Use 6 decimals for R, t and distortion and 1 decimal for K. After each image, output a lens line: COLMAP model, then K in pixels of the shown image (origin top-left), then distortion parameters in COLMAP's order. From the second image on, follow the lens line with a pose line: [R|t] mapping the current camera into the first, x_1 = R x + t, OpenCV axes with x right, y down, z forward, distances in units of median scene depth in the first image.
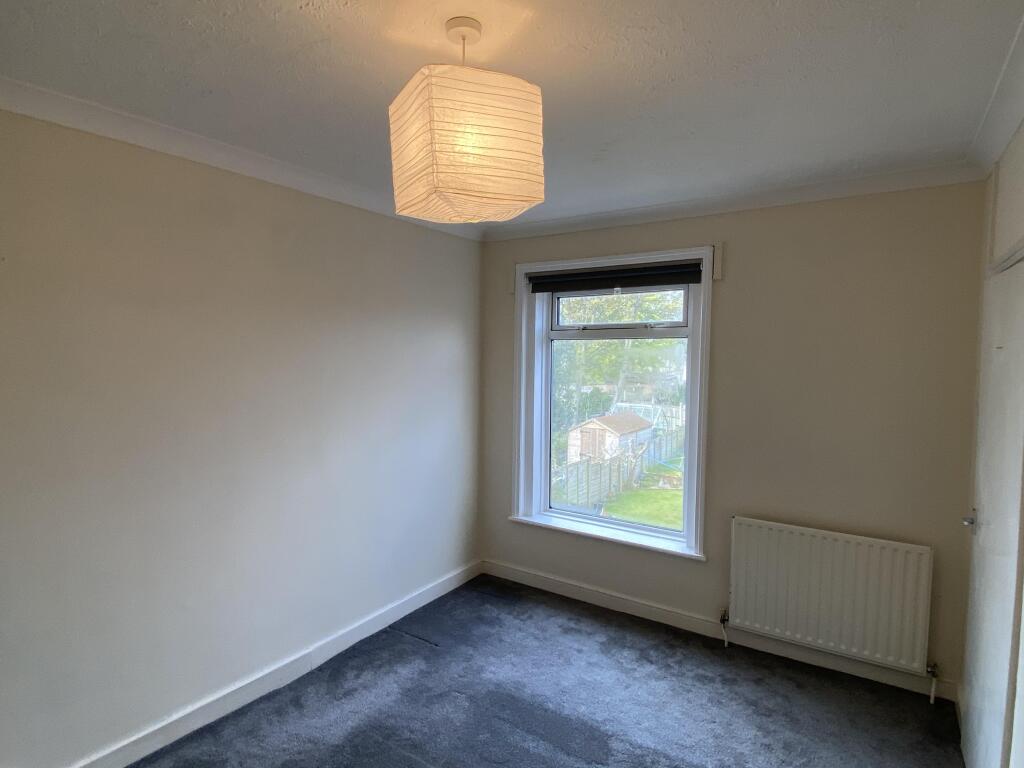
lens RADIAL K [[579.9, 0, 512.0], [0, 579.9, 384.0], [0, 0, 1]] dist [0.071346, -0.059003]
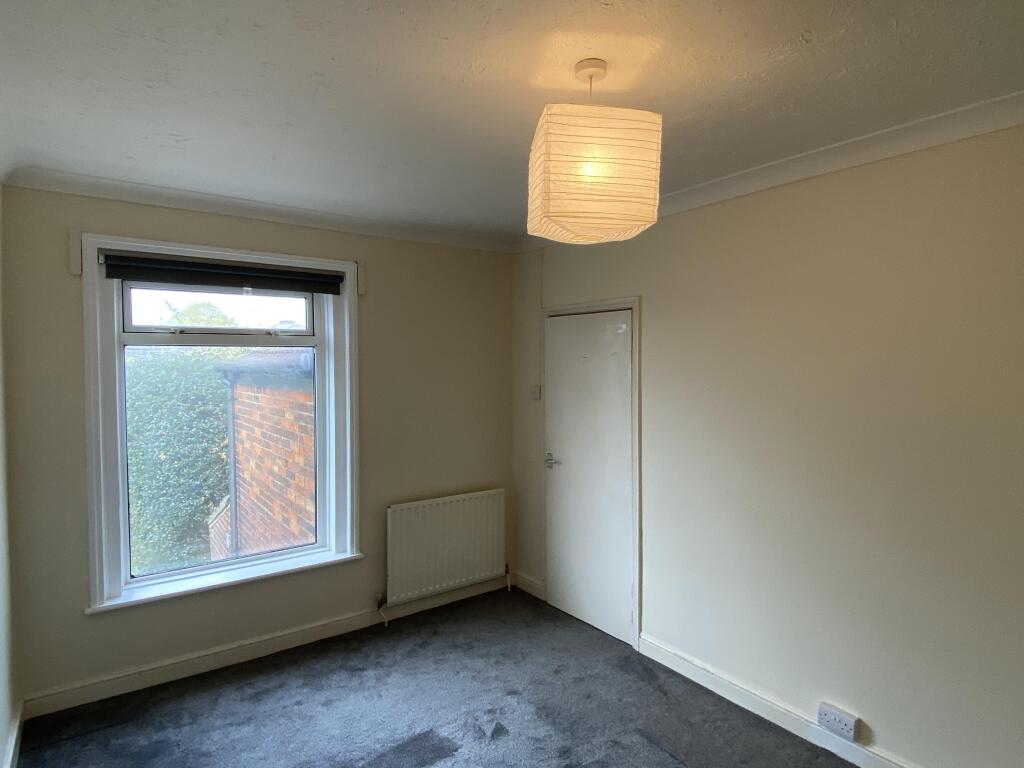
lens RADIAL K [[579.9, 0, 512.0], [0, 579.9, 384.0], [0, 0, 1]] dist [0.071346, -0.059003]
pose [[0.367567, -0.046753, 0.928821, -0.525531], [0.056791, 0.998000, 0.027760, -0.025211], [-0.928261, 0.042545, 0.369487, 0.334816]]
